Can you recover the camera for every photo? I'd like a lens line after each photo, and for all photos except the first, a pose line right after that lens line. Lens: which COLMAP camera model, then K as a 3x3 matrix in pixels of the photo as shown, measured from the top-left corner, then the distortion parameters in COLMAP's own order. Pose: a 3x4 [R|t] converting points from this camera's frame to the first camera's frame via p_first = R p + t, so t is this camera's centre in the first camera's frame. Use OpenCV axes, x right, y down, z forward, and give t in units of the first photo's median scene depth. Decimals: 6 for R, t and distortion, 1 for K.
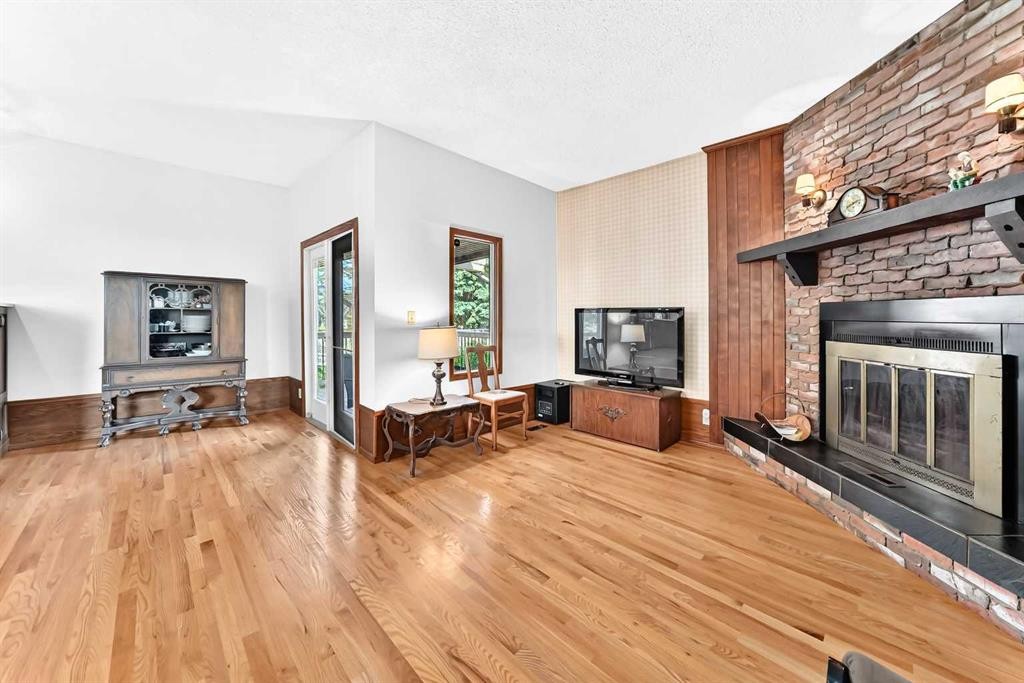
lens RADIAL K [[371.1, 0, 516.4], [0, 371.1, 325.5], [0, 0, 1]] dist [-0.001389, -0.000018]
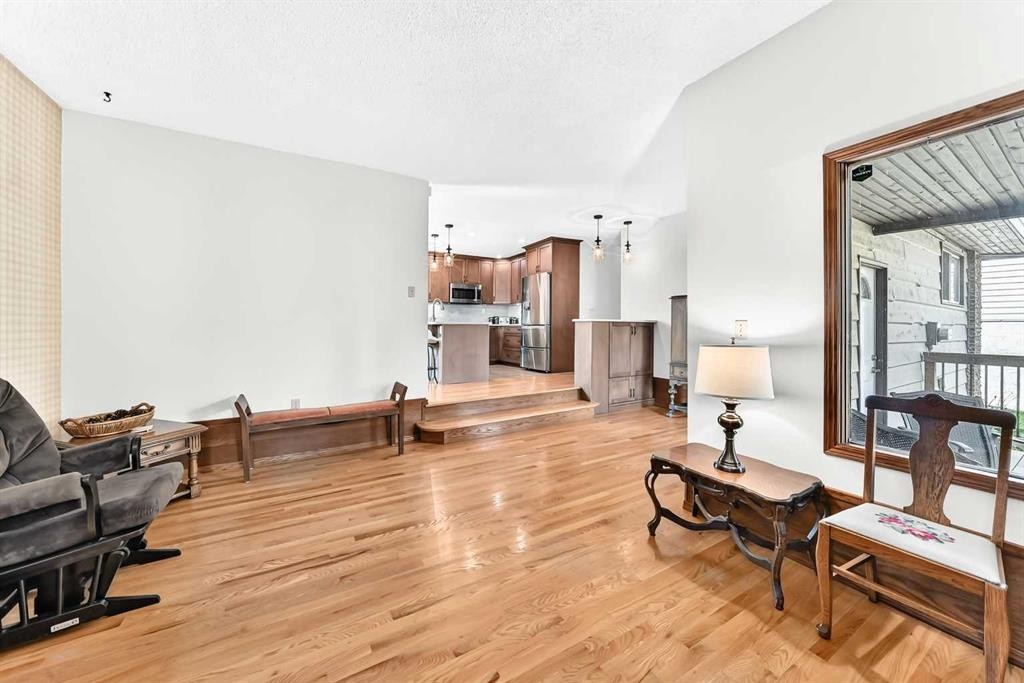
lens RADIAL K [[371.1, 0, 516.4], [0, 371.1, 325.5], [0, 0, 1]] dist [-0.001389, -0.000018]
pose [[-0.226463, -0.002432, -0.974017, 0.500886], [-0.024230, 0.999701, 0.003137, -0.024622], [0.973718, 0.024311, -0.226454, 0.821581]]
